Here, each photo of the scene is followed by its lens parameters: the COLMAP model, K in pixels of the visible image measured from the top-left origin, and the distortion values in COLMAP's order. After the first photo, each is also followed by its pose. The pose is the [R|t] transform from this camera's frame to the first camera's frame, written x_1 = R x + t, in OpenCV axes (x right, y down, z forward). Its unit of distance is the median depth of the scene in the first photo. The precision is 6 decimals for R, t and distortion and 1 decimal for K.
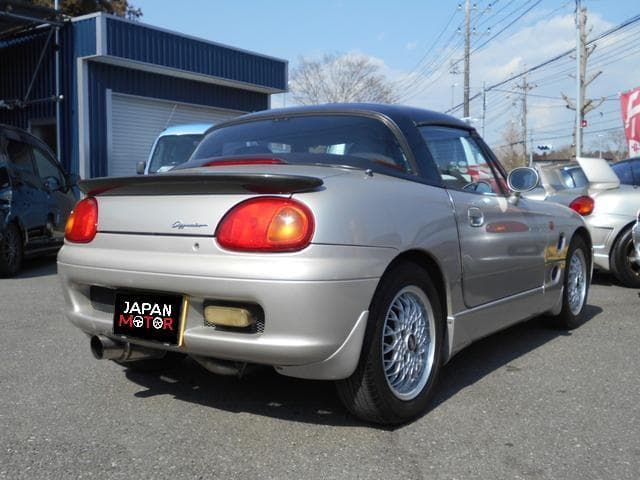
lens RADIAL K [[708.9, 0, 320.0], [0, 708.9, 240.0], [0, 0, 1]] dist [0.007409, -0.029963]
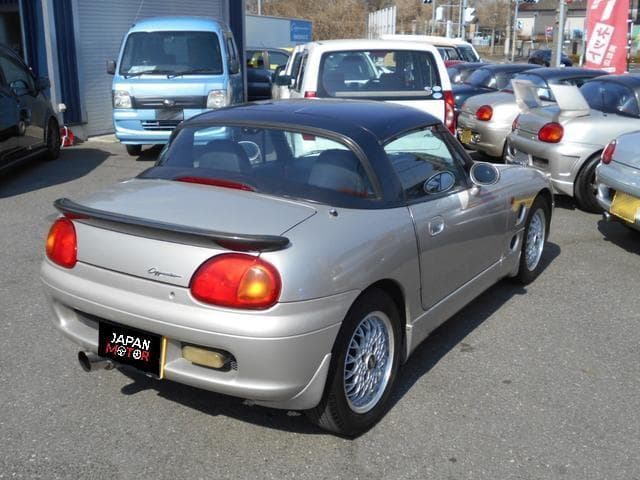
lens RADIAL K [[708.9, 0, 320.0], [0, 708.9, 240.0], [0, 0, 1]] dist [0.007409, -0.029963]
pose [[0.999563, -0.004756, 0.029168, 0.016723], [-0.001422, 0.978081, 0.208222, -0.260290], [-0.029519, -0.208173, 0.977647, -0.039006]]
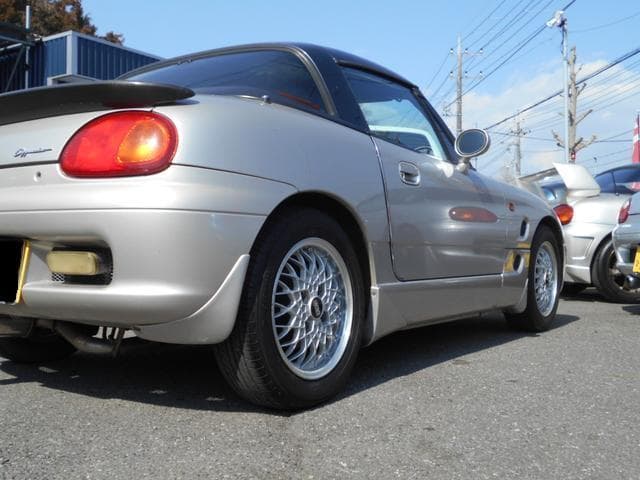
lens RADIAL K [[708.9, 0, 320.0], [0, 708.9, 240.0], [0, 0, 1]] dist [0.007409, -0.029963]
pose [[0.999981, 0.005654, 0.002550, 0.124228], [-0.005470, 0.997748, -0.066855, 0.115940], [-0.002923, 0.066840, 0.997759, 0.180226]]
